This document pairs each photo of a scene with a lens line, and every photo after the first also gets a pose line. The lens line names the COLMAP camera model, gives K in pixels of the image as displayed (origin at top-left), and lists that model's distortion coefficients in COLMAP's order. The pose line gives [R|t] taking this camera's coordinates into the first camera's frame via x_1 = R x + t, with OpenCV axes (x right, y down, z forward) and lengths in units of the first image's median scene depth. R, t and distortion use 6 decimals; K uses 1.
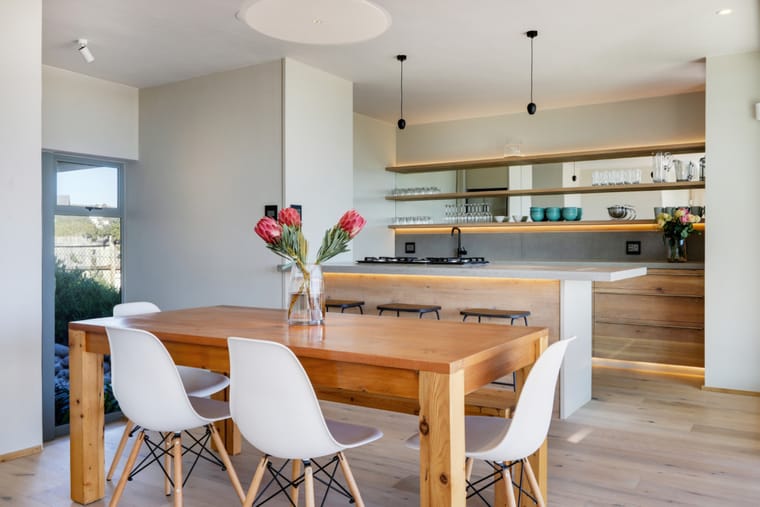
lens RADIAL K [[614.6, 0, 378.9], [0, 614.6, 238.7], [0, 0, 1]] dist [0.026885, 0.004367]
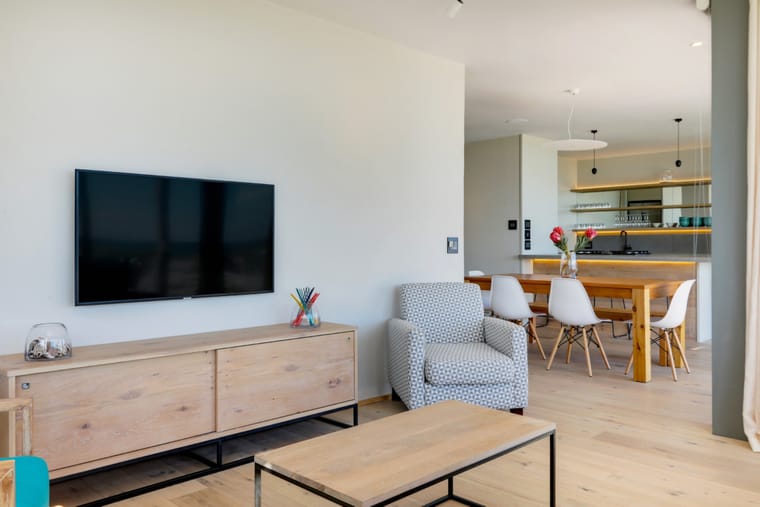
lens RADIAL K [[614.6, 0, 378.9], [0, 614.6, 238.7], [0, 0, 1]] dist [0.026885, 0.004367]
pose [[0.976464, -0.006086, -0.215595, -0.134360], [0.006658, 0.999976, 0.001926, -0.007231], [0.215579, -0.003316, 0.976481, -0.589815]]
